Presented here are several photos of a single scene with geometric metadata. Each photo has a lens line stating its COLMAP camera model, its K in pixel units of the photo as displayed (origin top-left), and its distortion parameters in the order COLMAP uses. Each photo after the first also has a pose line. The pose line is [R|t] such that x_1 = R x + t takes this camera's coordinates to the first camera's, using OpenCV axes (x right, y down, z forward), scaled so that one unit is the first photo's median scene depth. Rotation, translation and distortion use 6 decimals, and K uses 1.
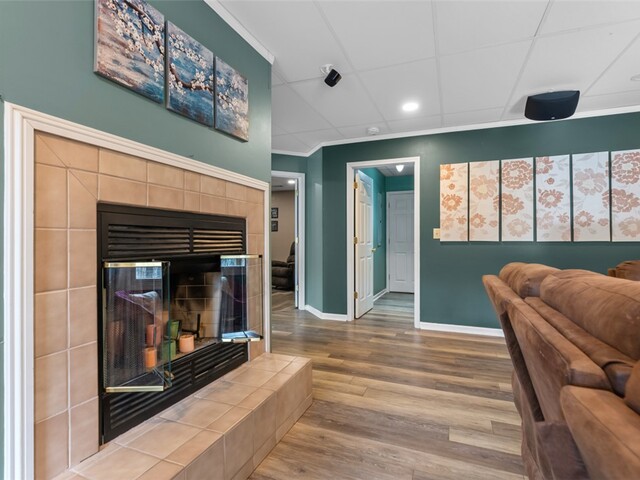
lens RADIAL K [[322.9, 0, 320.9], [0, 322.9, 240.8], [0, 0, 1]] dist [-0.010104, 0.002994]
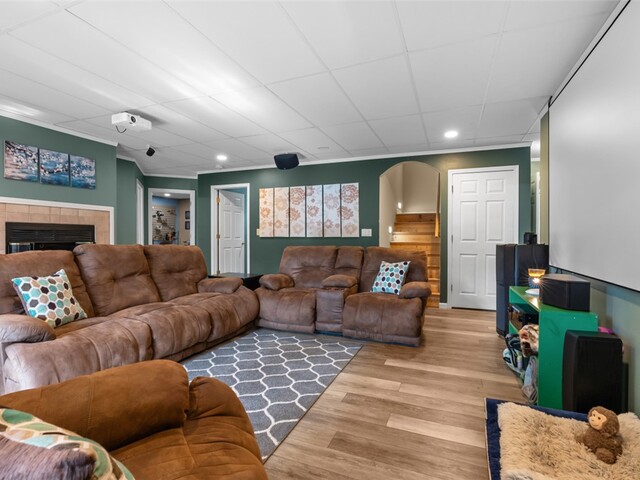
lens RADIAL K [[322.9, 0, 320.5], [0, 322.9, 240.5], [0, 0, 1]] dist [-0.010104, 0.002994]
pose [[0.999994, 0.001425, -0.003156, 0.774051], [-0.001400, 0.999968, 0.007900, 0.006848], [0.003167, -0.007895, 0.999964, -0.677882]]
